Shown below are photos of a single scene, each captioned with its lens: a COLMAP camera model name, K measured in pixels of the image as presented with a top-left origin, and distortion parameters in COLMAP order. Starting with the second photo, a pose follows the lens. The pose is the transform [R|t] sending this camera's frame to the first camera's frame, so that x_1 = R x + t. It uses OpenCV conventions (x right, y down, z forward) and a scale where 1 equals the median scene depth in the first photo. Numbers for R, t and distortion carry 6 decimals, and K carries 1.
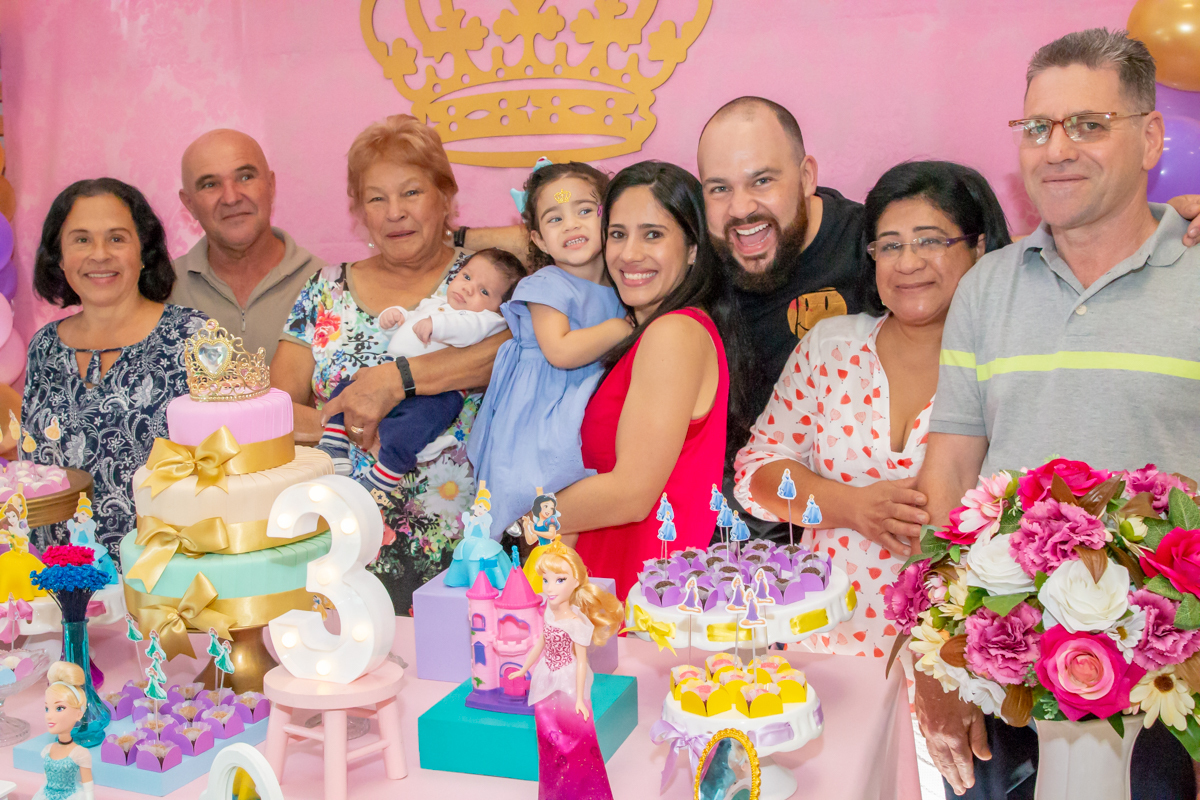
lens RADIAL K [[1308.6, 0, 600.0], [0, 1308.6, 400.0], [0, 0, 1]] dist [-0.131188, 0.148977]
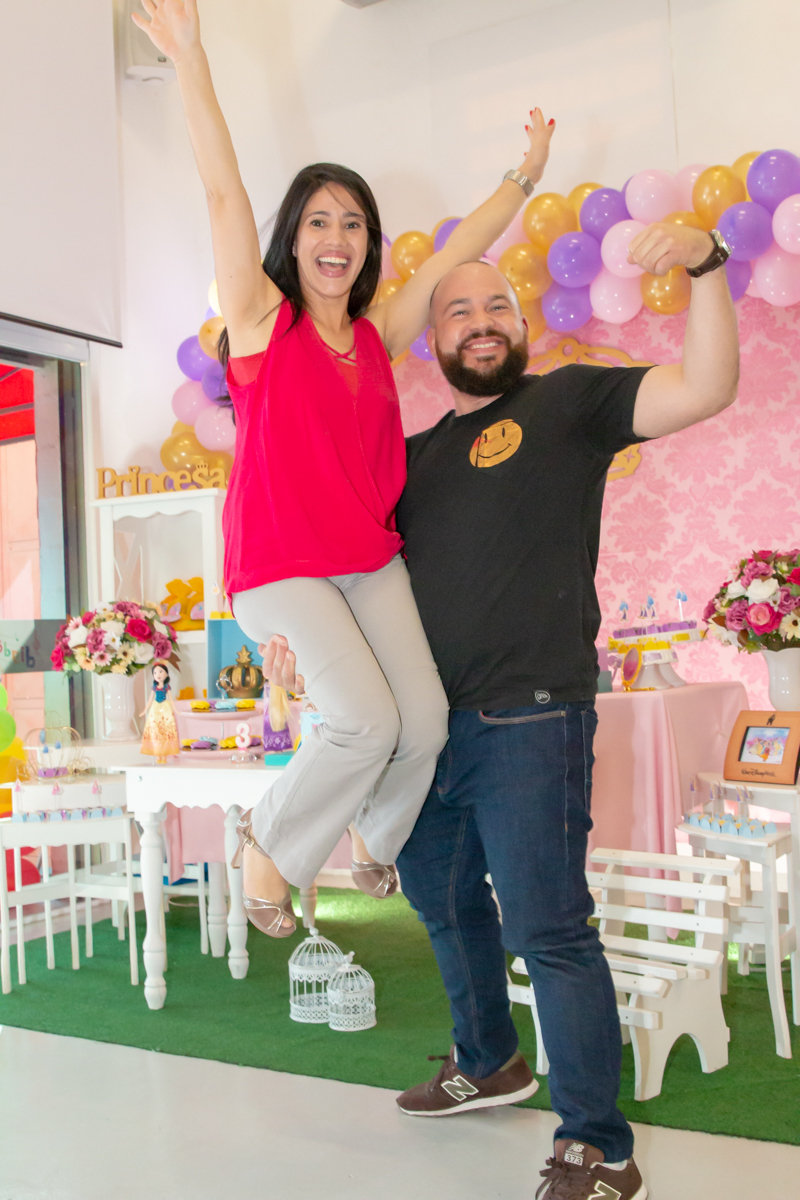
lens RADIAL K [[1308.6, 0, 399.9], [0, 1308.6, 622.8], [0, 0, 1]] dist [-0.131188, 0.148977]
pose [[0.975025, -0.032400, -0.219720, 0.174674], [0.001537, 0.990262, -0.139205, 0.451734], [0.222091, 0.135390, 0.965580, -1.357965]]
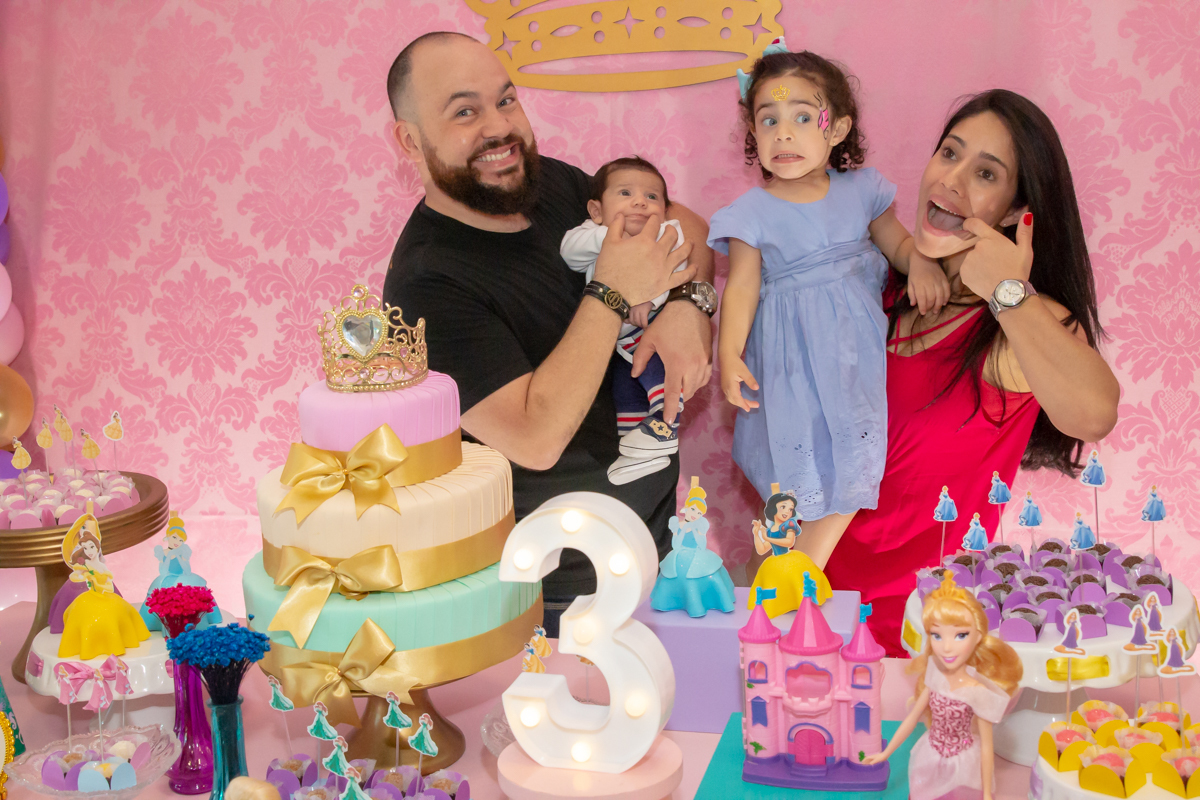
lens RADIAL K [[1308.6, 0, 600.0], [0, 1308.6, 400.0], [0, 0, 1]] dist [-0.131188, 0.148977]
pose [[0.998293, -0.036101, 0.045918, -0.202229], [0.034105, 0.998469, 0.043541, -0.023724], [-0.047419, -0.041900, 0.997996, 0.234031]]
